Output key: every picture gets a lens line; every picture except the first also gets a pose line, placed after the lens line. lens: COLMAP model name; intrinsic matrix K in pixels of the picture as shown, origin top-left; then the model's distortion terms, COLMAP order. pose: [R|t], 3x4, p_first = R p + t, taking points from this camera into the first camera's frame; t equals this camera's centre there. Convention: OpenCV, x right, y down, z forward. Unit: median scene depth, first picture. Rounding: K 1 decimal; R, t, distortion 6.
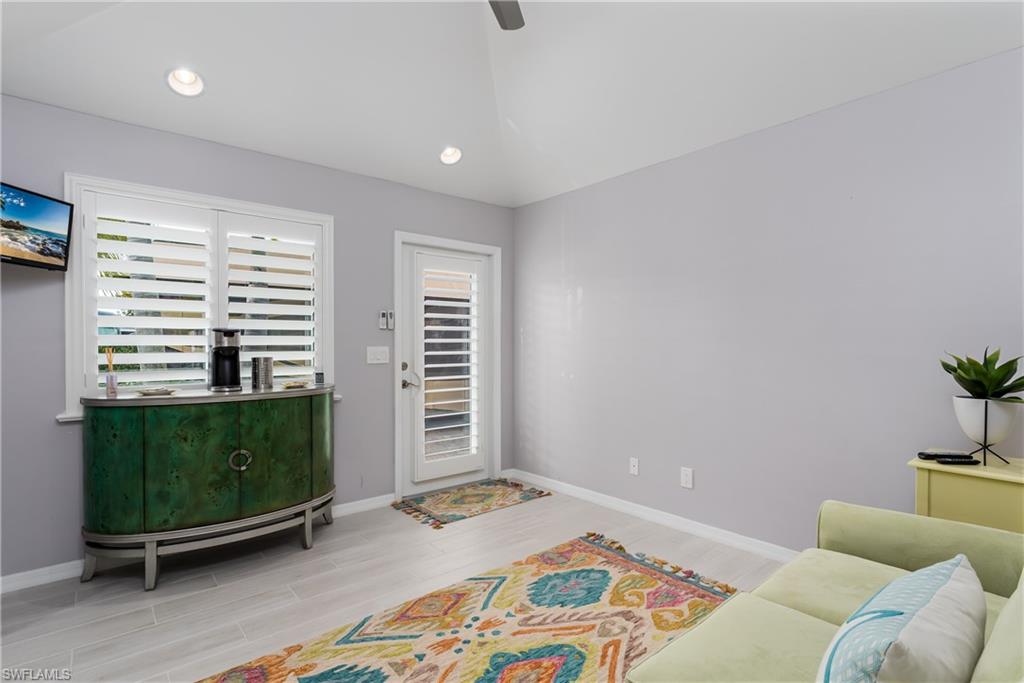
lens RADIAL K [[505.0, 0, 509.3], [0, 505.0, 346.6], [0, 0, 1]] dist [-0.001324, -0.001790]
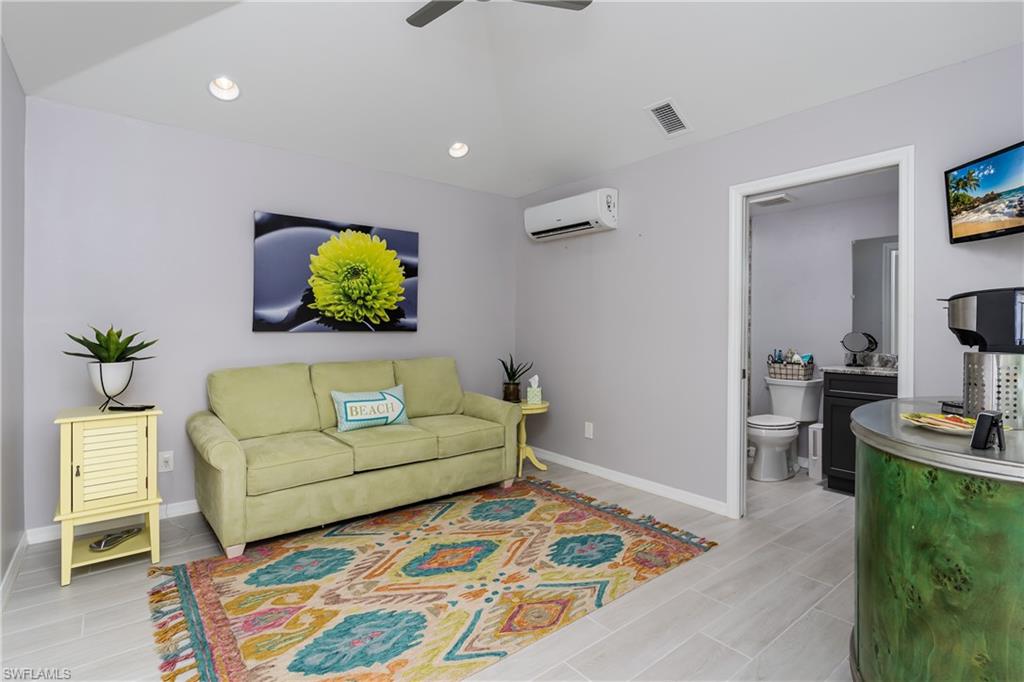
lens RADIAL K [[505.0, 0, 502.4], [0, 505.0, 326.6], [0, 0, 1]] dist [-0.001324, -0.001790]
pose [[-0.999512, -0.005462, 0.030768, -0.113631], [-0.005178, 0.999943, 0.009299, -0.006697], [-0.030817, 0.009135, -0.999483, 1.858230]]
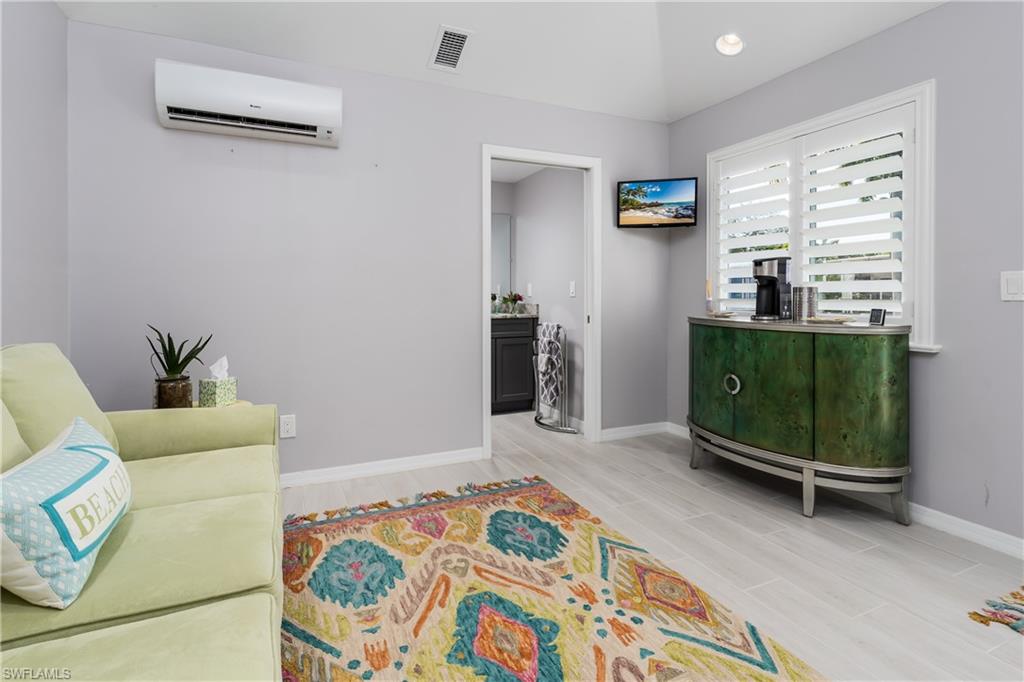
lens RADIAL K [[505.0, 0, 523.7], [0, 505.0, 298.6], [0, 0, 1]] dist [-0.001324, -0.001790]
pose [[-0.256508, 0.011802, -0.966470, 0.663703], [-0.006082, 0.999886, 0.013824, 0.040305], [0.966523, 0.009424, -0.256407, 0.959434]]
